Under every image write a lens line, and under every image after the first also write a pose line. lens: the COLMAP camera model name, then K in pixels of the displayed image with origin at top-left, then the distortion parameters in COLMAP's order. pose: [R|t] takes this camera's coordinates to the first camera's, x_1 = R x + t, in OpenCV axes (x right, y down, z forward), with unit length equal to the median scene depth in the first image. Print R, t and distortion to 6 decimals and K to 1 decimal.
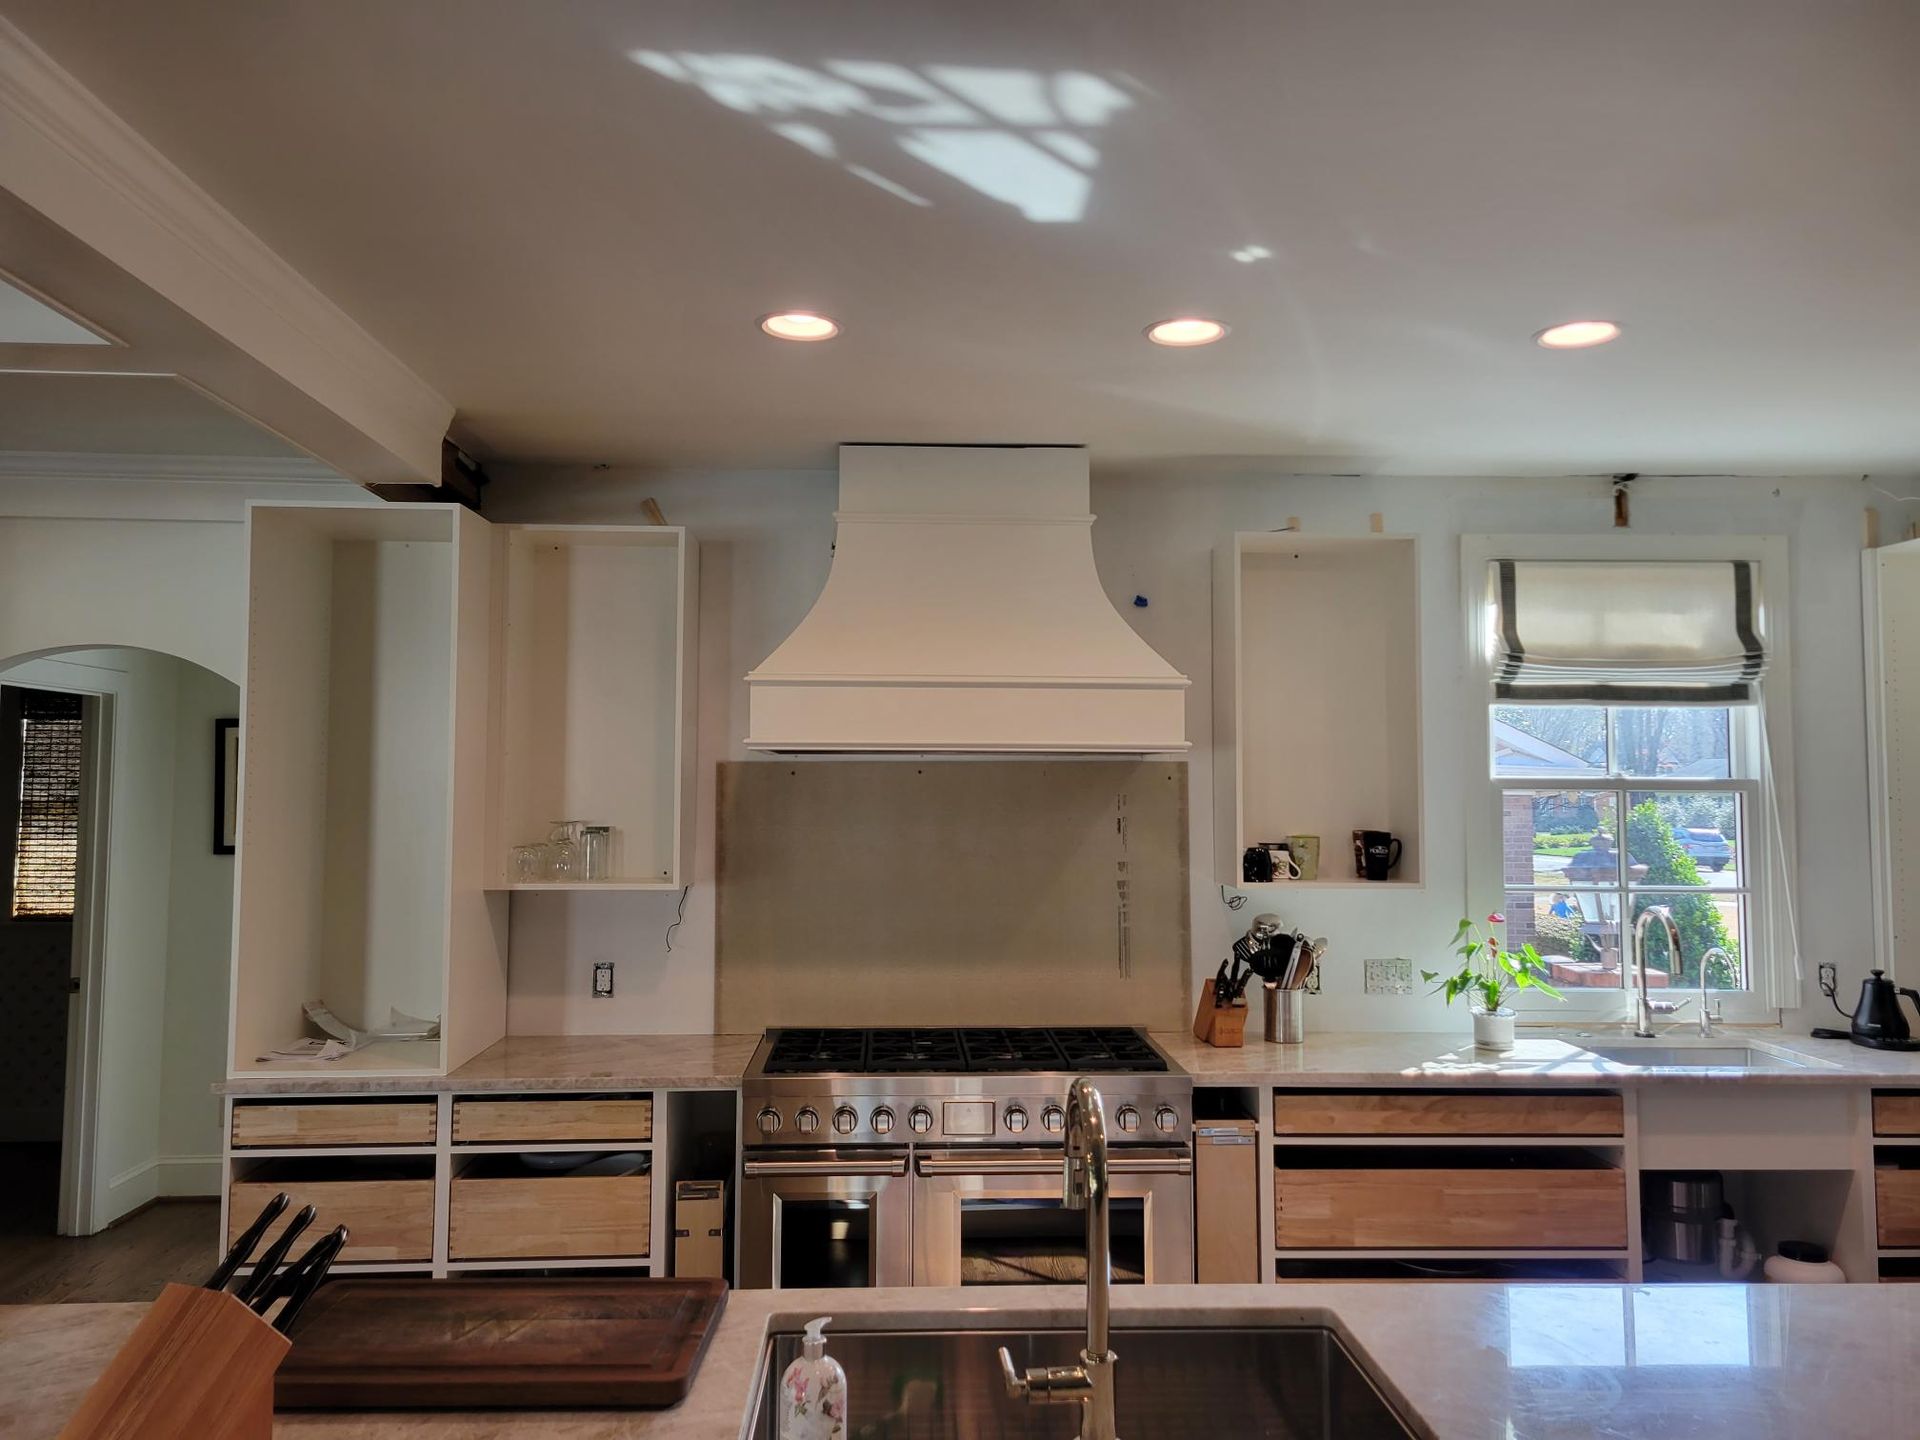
lens RADIAL K [[1422.3, 0, 950.3], [0, 1422.3, 708.4], [0, 0, 1]] dist [0.050602, -0.009809]
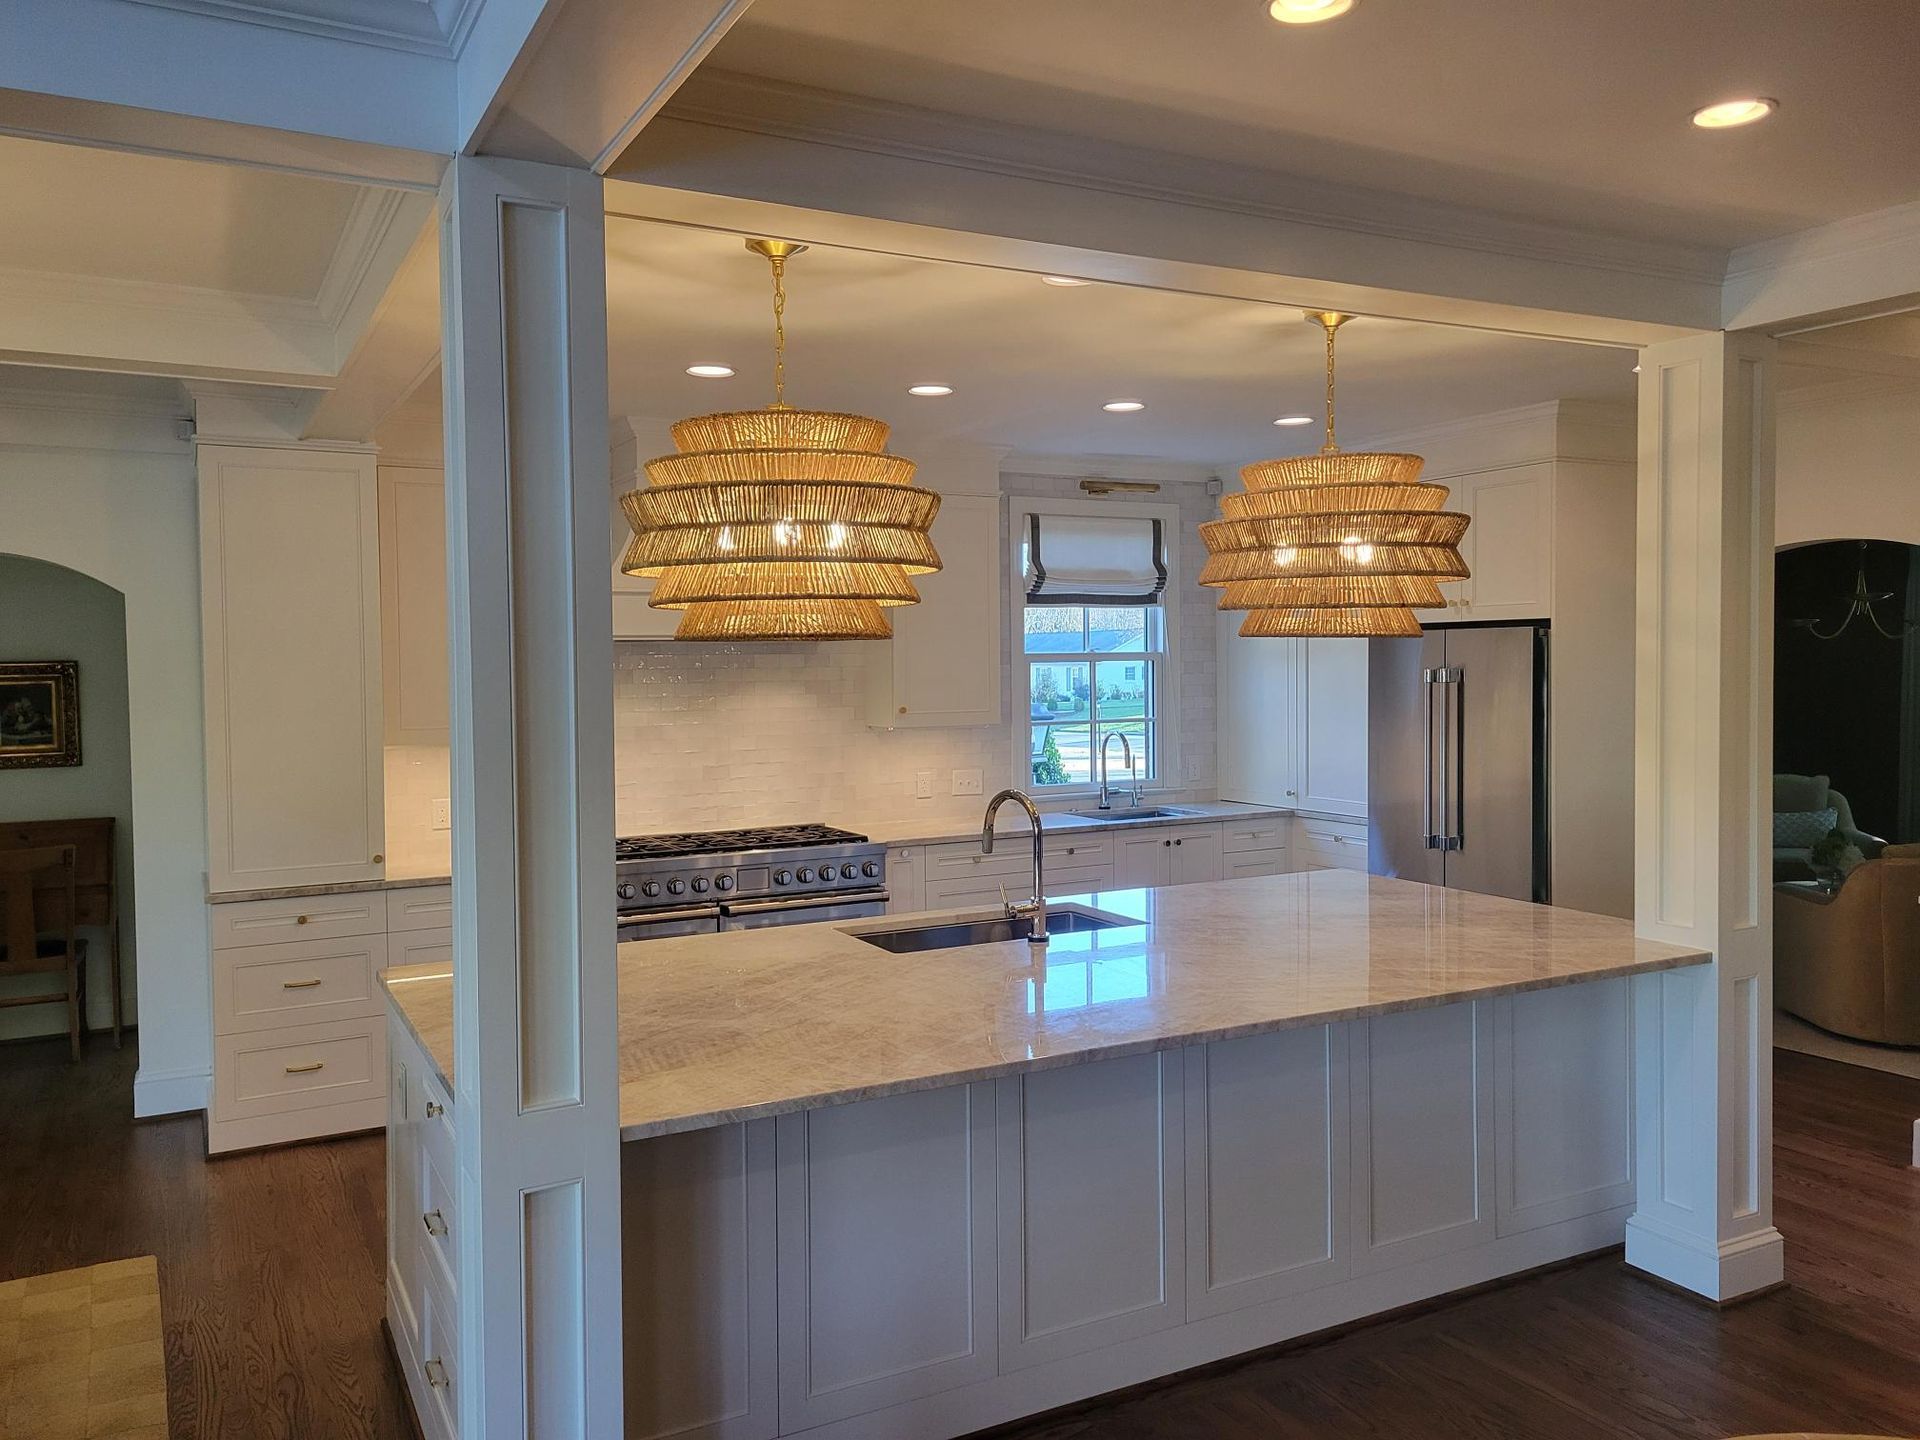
lens RADIAL K [[1431.2, 0, 936.5], [0, 1431.2, 703.8], [0, 0, 1]] dist [0.055247, -0.029384]
pose [[0.903264, -0.027004, 0.428236, -0.437528], [-0.008026, 0.996780, 0.079785, -0.023903], [-0.429011, -0.075504, 0.900138, -0.429928]]
